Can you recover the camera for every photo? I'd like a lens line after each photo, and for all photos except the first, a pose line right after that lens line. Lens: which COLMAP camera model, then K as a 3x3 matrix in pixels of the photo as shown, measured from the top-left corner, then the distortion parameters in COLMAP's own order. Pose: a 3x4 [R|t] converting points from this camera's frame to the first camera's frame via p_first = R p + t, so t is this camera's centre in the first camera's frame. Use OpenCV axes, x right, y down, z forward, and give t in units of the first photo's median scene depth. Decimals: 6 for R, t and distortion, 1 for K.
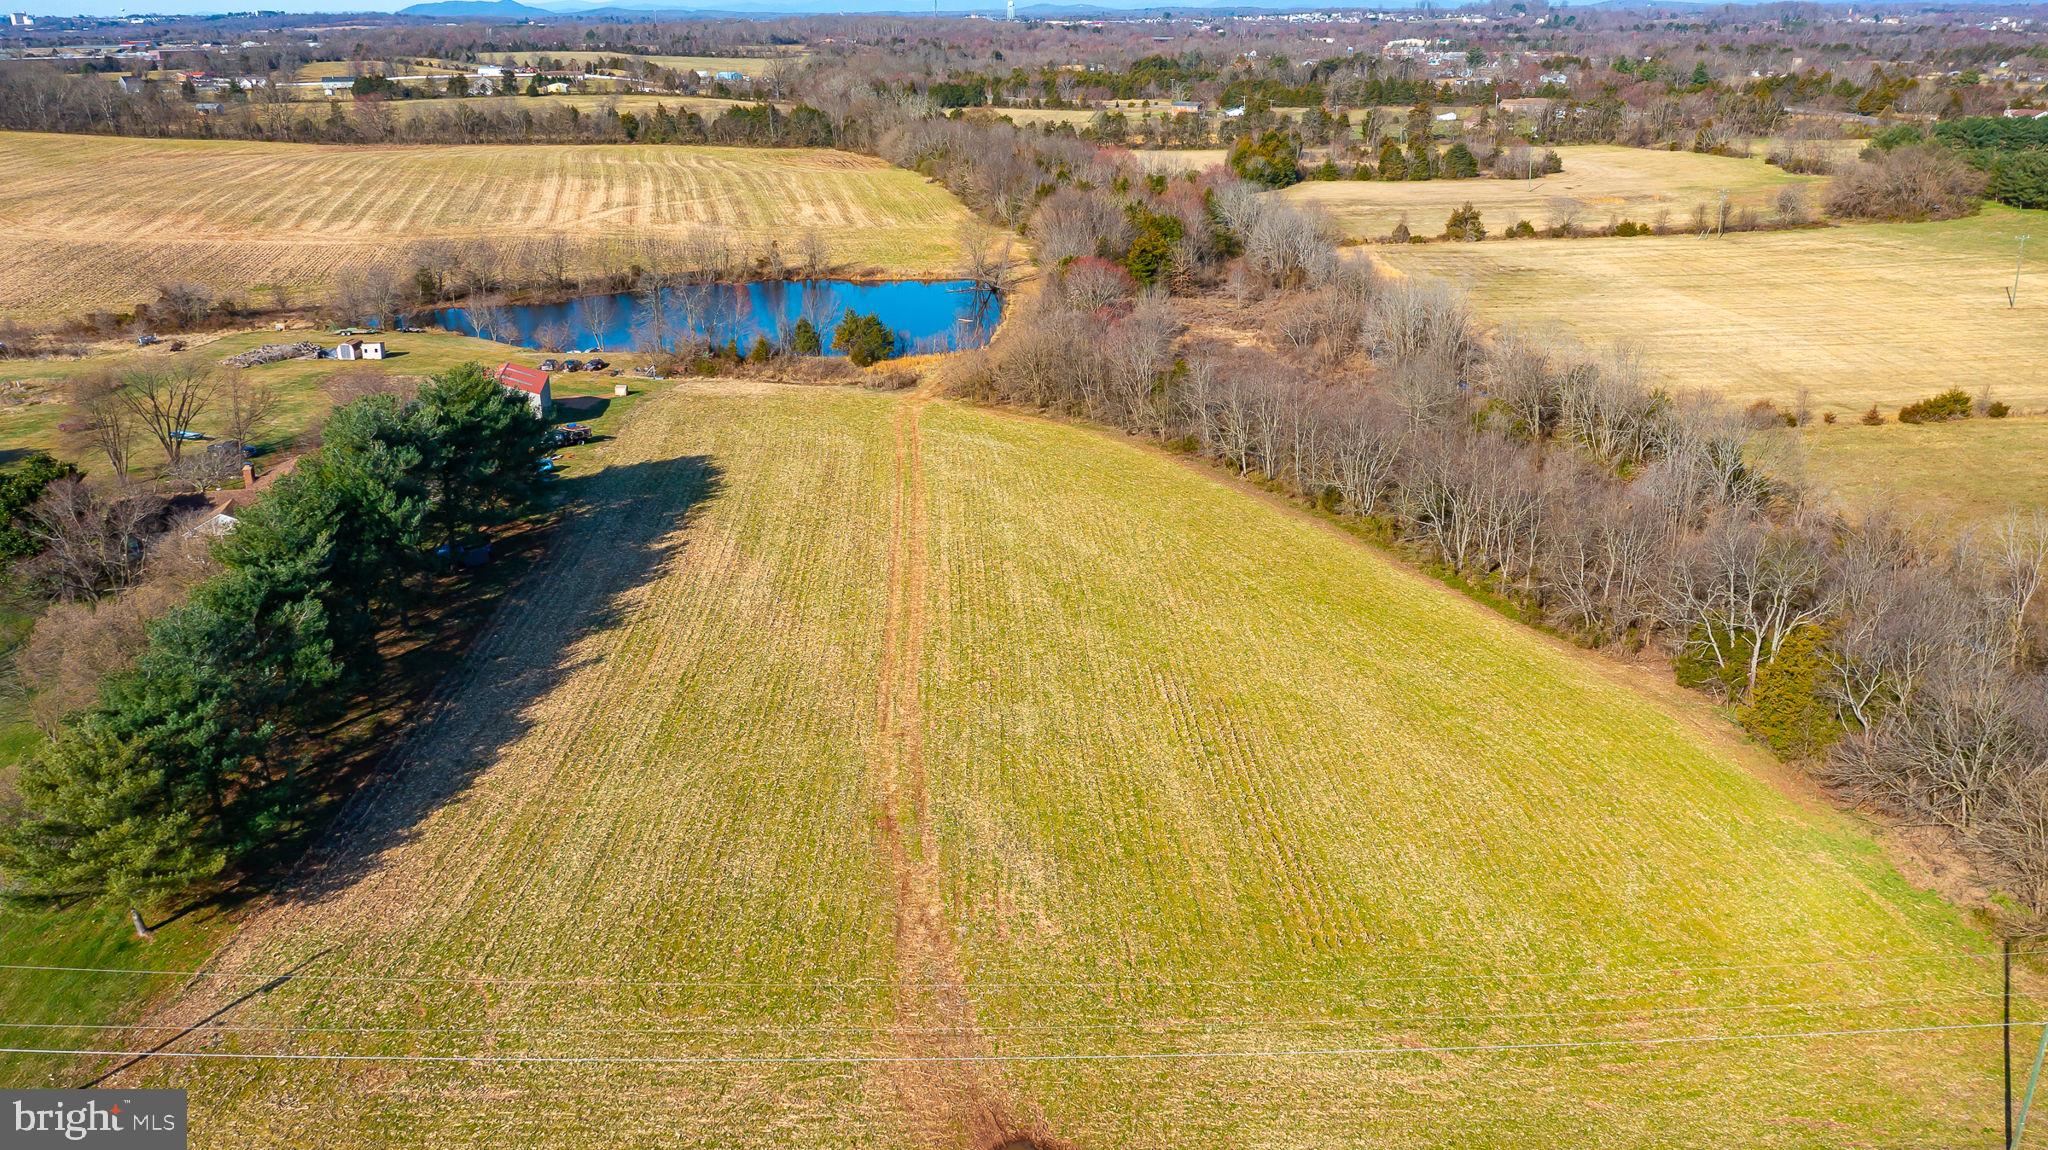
lens RADIAL K [[1616.6, 0, 1018.3], [0, 1616.6, 572.0], [0, 0, 1]] dist [-0.012350, 0.011436]
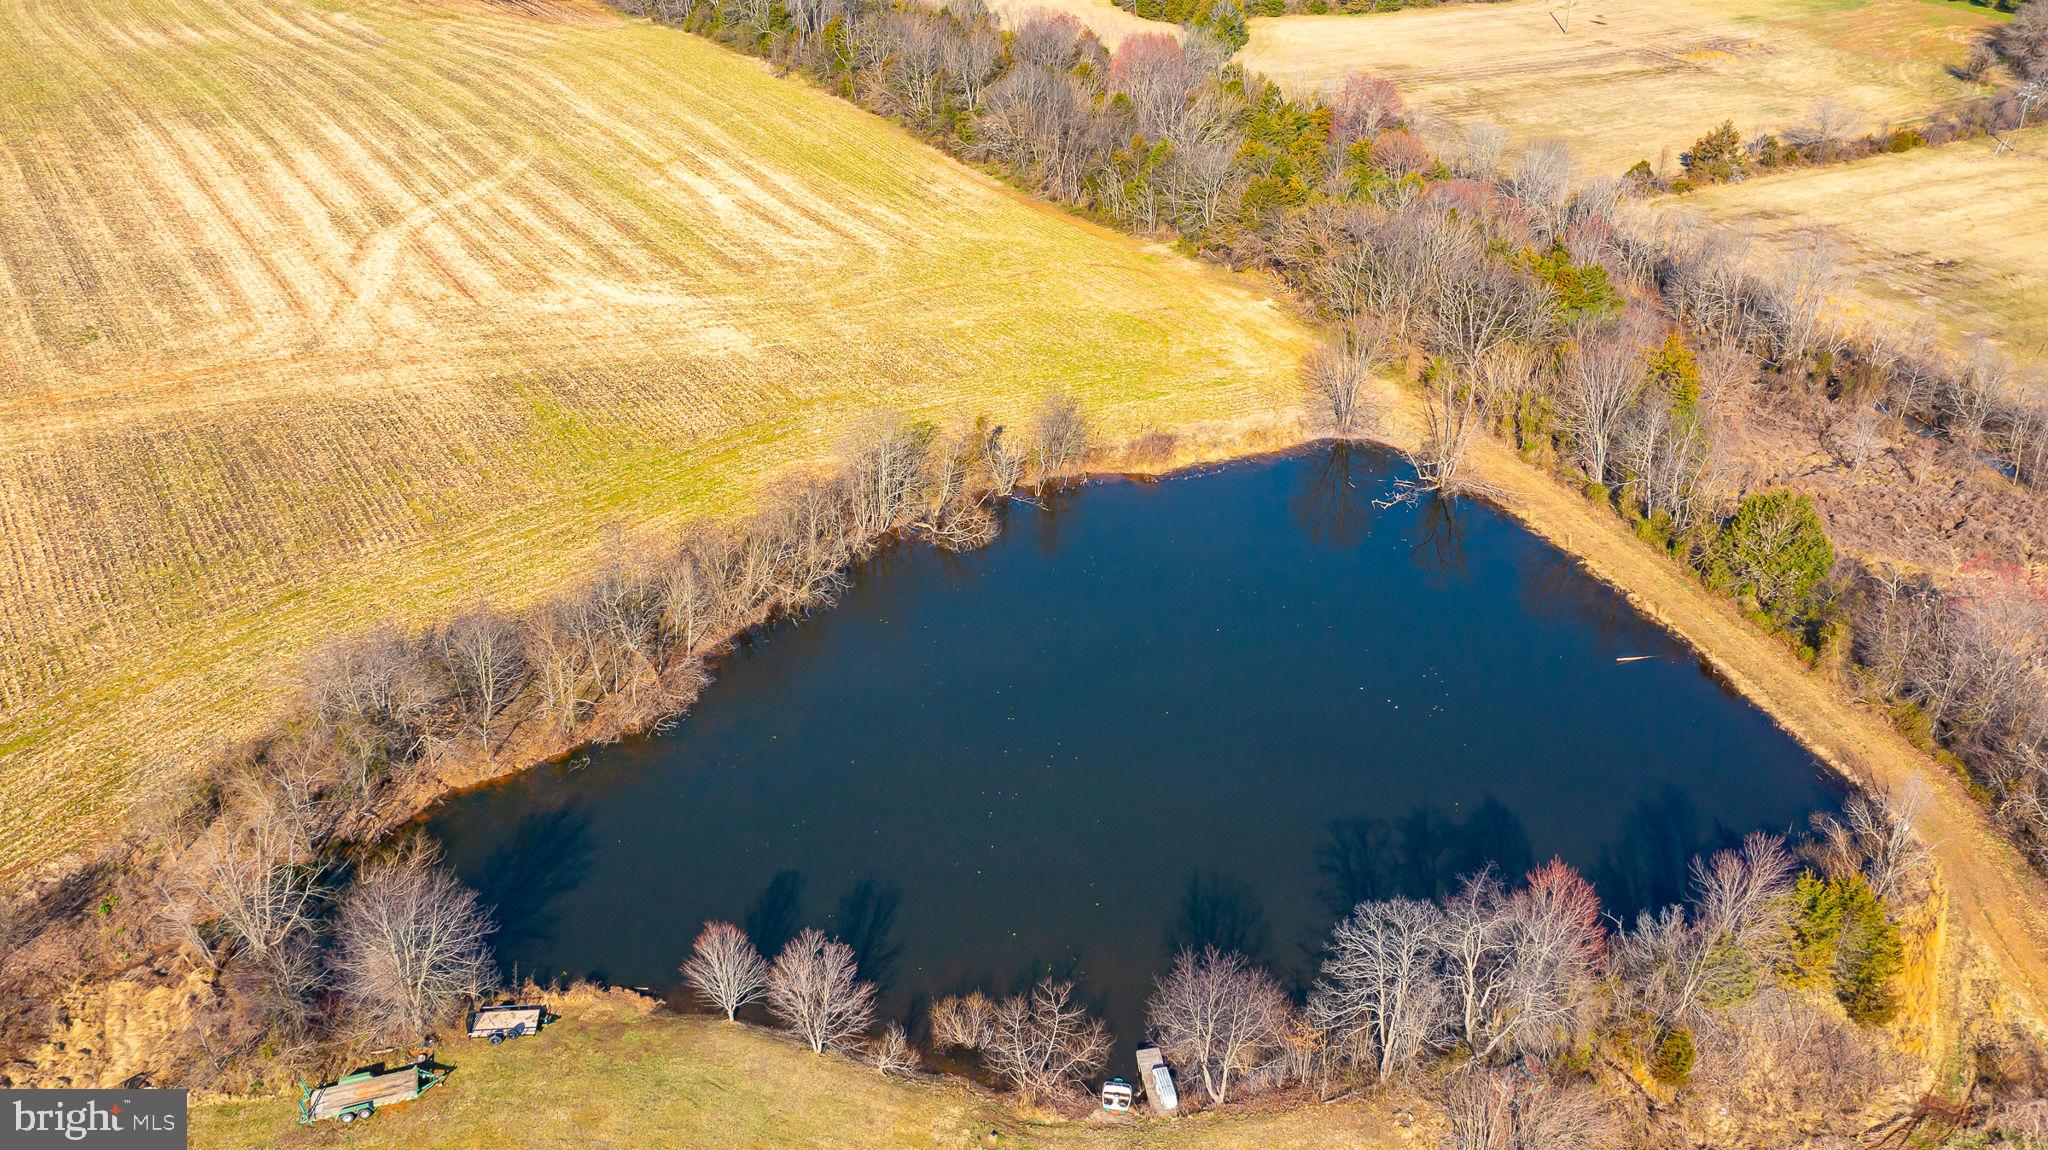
lens RADIAL K [[1616.6, 0, 1009.2], [0, 1616.6, 582.9], [0, 0, 1]] dist [-0.012350, 0.011436]
pose [[0.931156, -0.170441, 0.322333, -0.256351], [0.104503, 0.971685, 0.211913, -0.214249], [-0.349325, -0.163639, 0.922602, 0.442482]]
